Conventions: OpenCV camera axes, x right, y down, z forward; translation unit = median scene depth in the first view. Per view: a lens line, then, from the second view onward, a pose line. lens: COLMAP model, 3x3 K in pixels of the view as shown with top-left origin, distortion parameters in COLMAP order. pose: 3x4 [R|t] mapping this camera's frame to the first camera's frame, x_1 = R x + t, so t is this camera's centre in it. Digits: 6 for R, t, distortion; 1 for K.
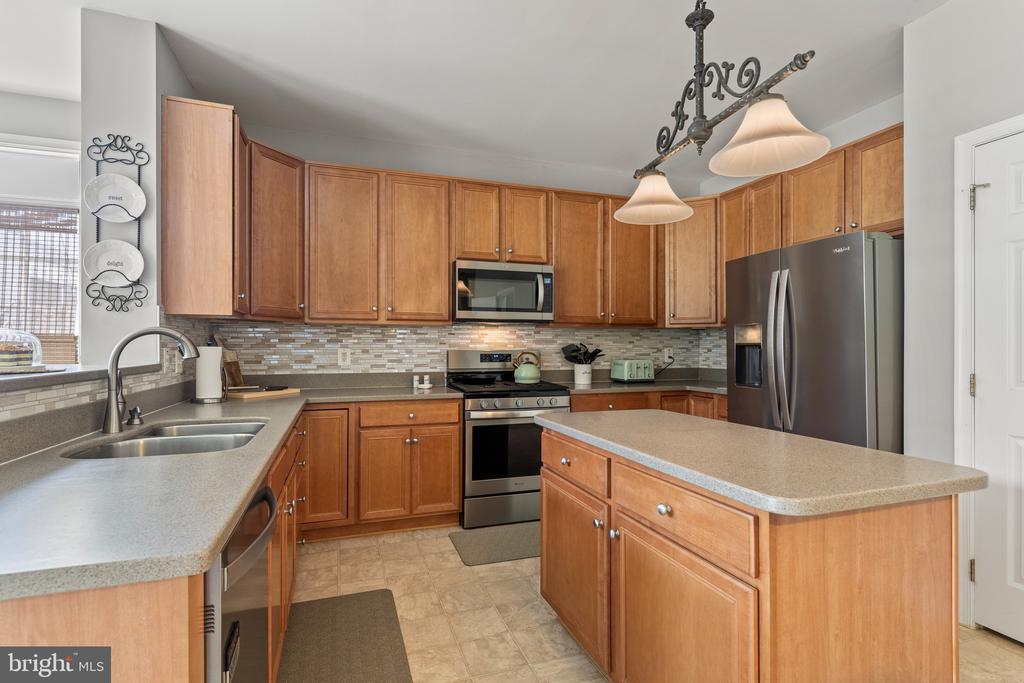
lens RADIAL K [[496.0, 0, 512.0], [0, 496.0, 341.5], [0, 0, 1]] dist [0.000325, 0.000117]
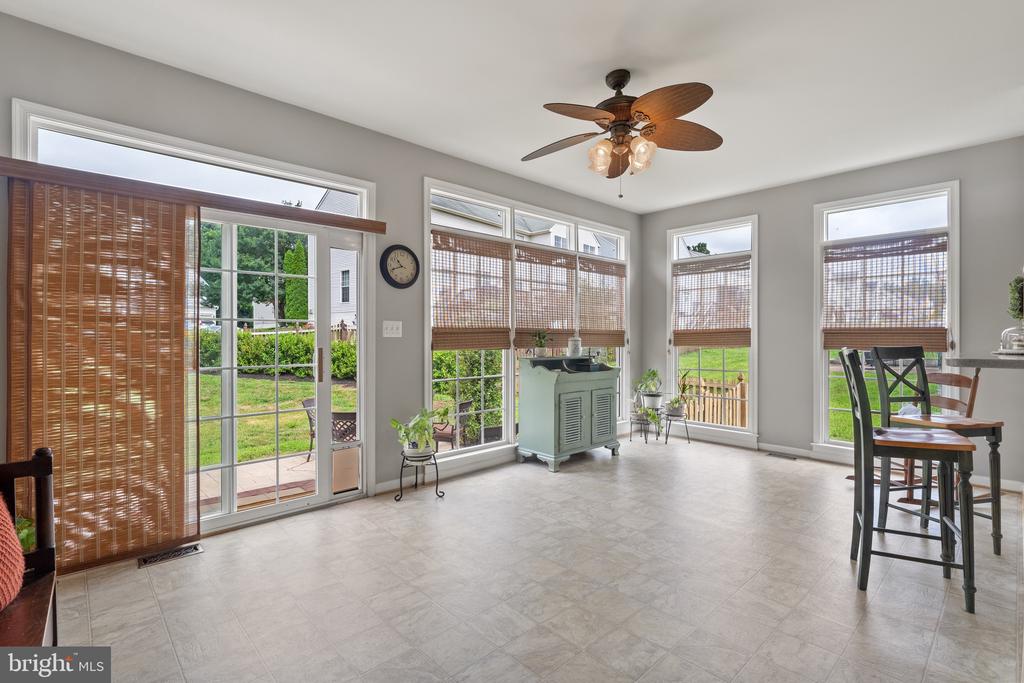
lens RADIAL K [[479.8, 0, 512.0], [0, 479.8, 341.5], [0, 0, 1]] dist [0.001319, 0.000105]
pose [[0.404394, 0.009876, -0.914532, -0.150790], [0.009800, 0.999838, 0.015130, -0.006446], [0.914532, -0.015081, 0.404232, -0.513651]]
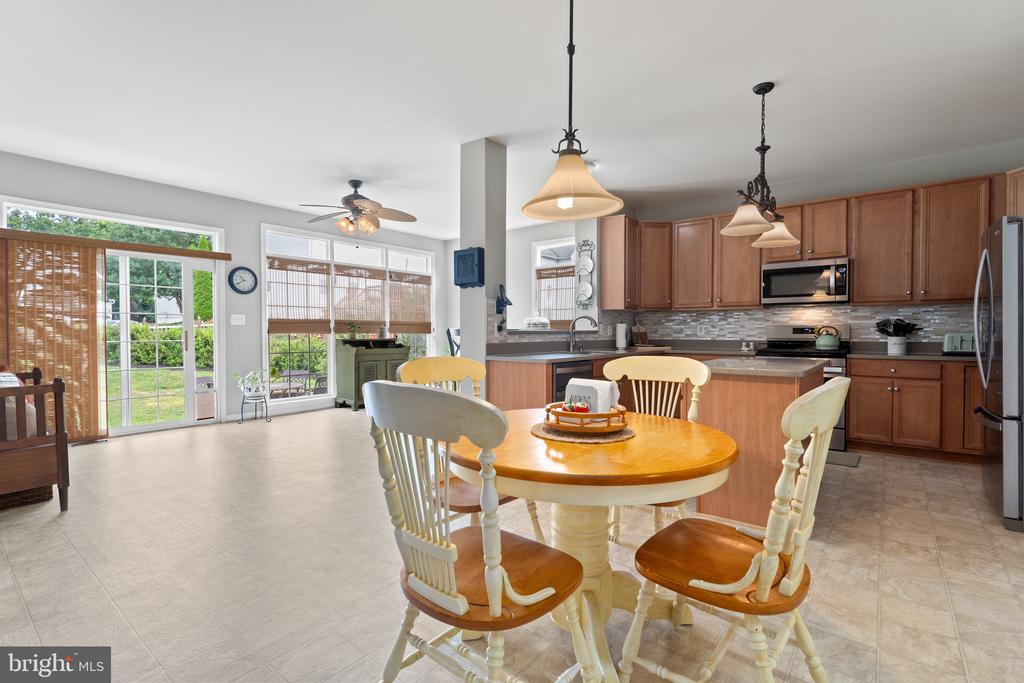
lens RADIAL K [[479.8, 0, 512.0], [0, 479.8, 341.5], [0, 0, 1]] dist [0.001319, 0.000105]
pose [[0.529885, 0.016553, -0.847908, 0.712938], [0.010092, 0.999616, 0.025822, 0.022166], [0.848009, -0.022240, 0.529515, -0.406601]]
